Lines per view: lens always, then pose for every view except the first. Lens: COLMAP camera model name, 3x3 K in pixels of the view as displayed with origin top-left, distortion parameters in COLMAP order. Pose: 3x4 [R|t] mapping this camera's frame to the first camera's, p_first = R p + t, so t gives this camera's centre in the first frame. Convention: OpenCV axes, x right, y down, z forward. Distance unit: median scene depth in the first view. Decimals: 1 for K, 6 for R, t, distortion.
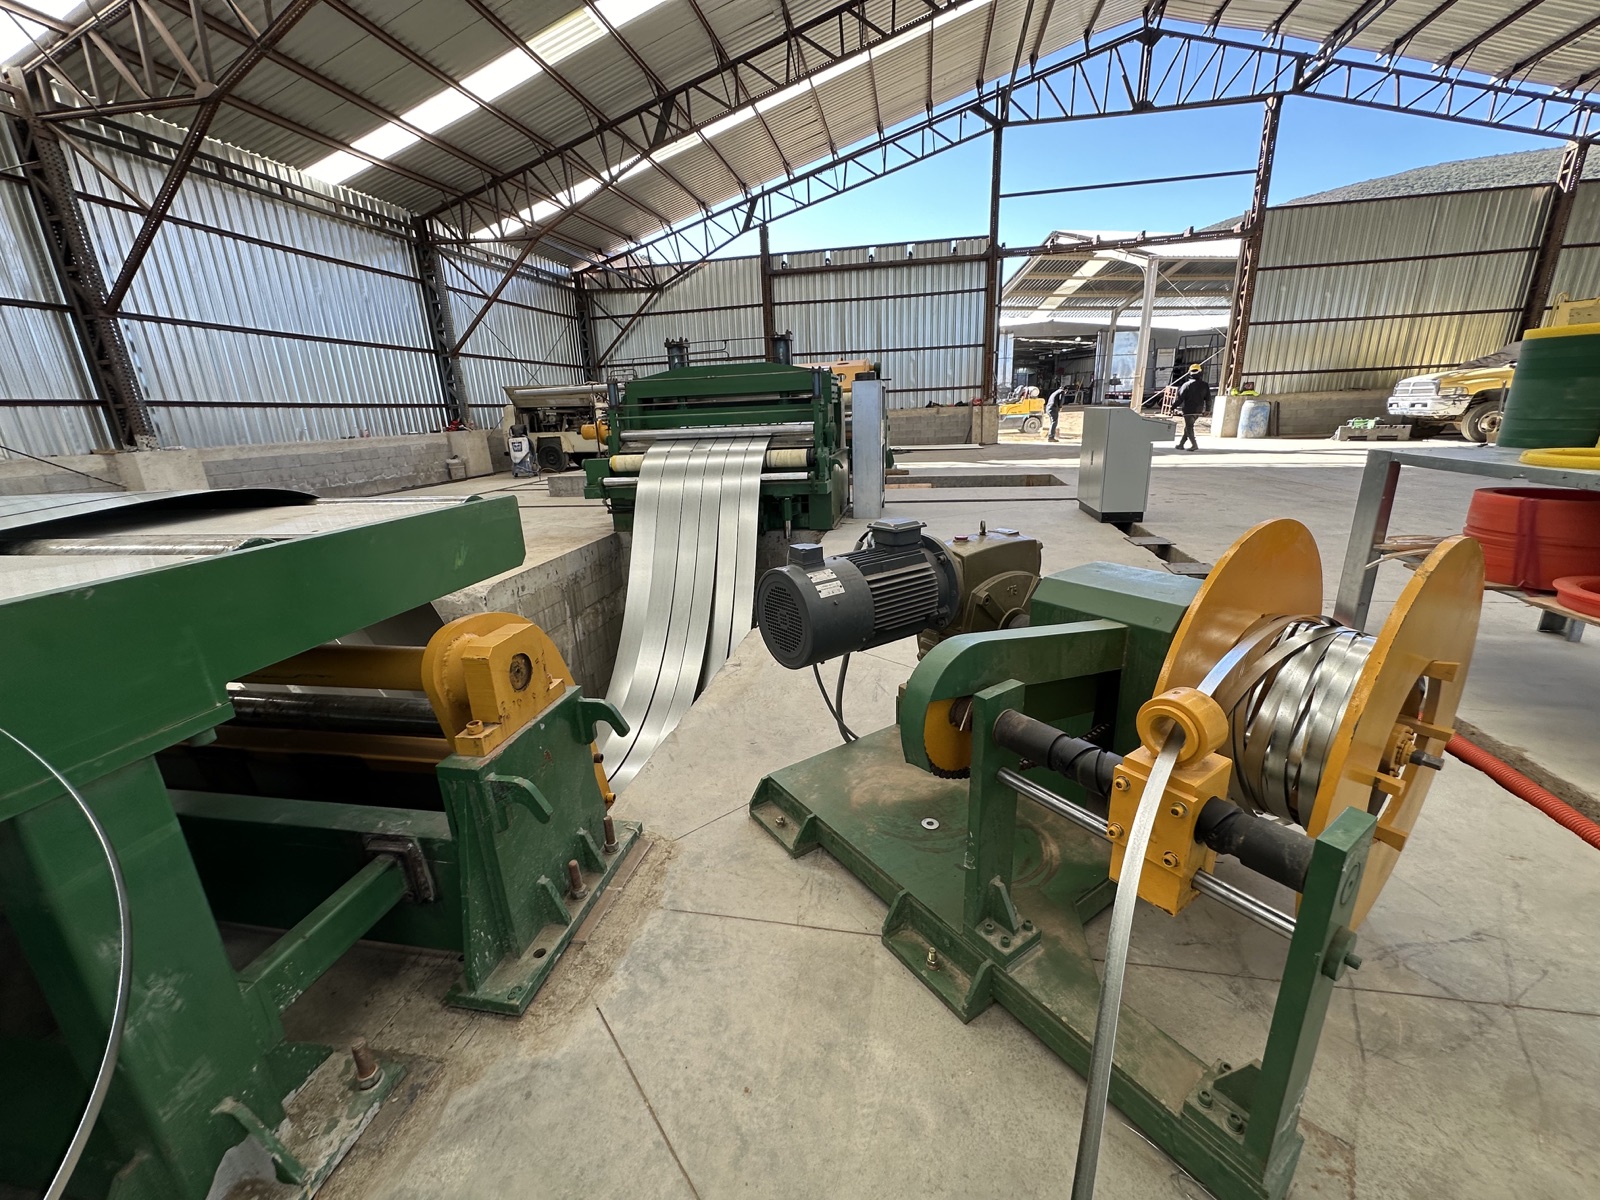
lens RADIAL K [[640.7, 0, 798.9], [0, 640.7, 602.5], [0, 0, 1]] dist [-0.001397, 0.000220]
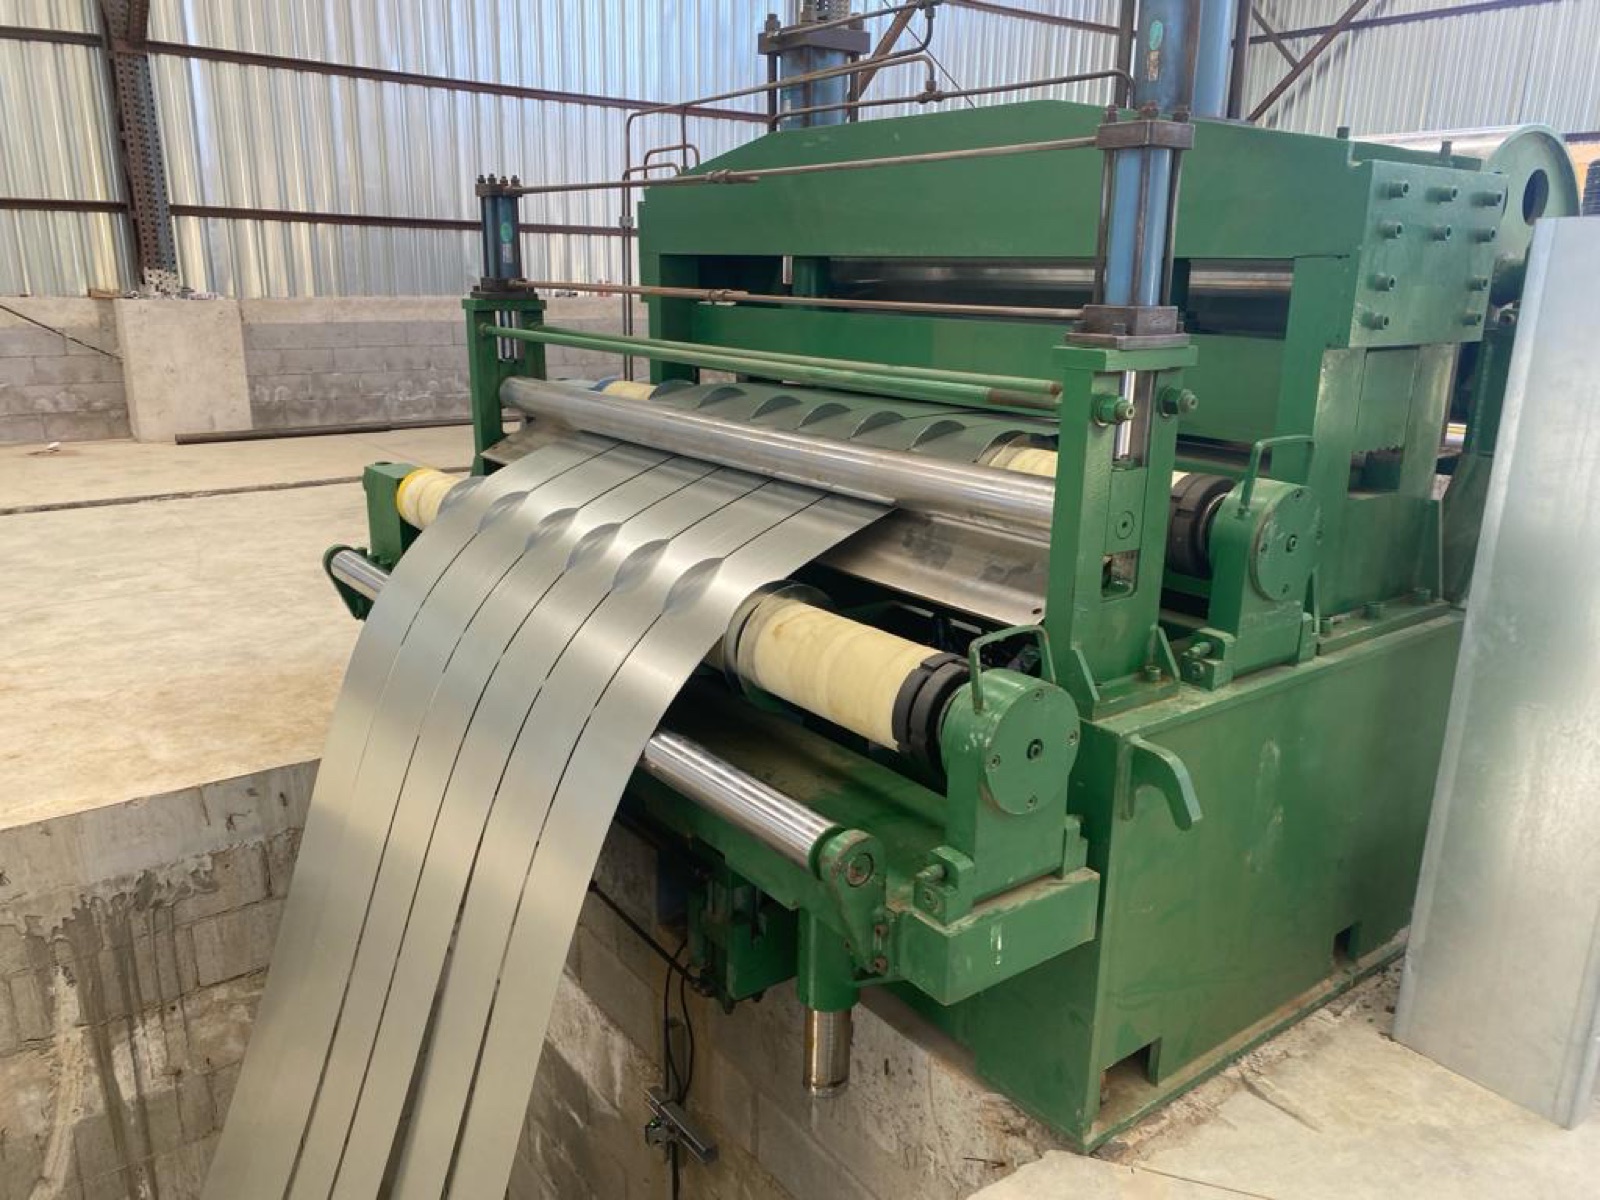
lens RADIAL K [[1206.8, 0, 800.0], [0, 1206.8, 600.0], [0, 0, 1]] dist [0.096596, -0.141731]
pose [[0.734539, 0.233030, -0.637299, 0.122856], [-0.242751, 0.967270, 0.073894, -0.200451], [0.633659, 0.100427, 0.767066, 0.576433]]
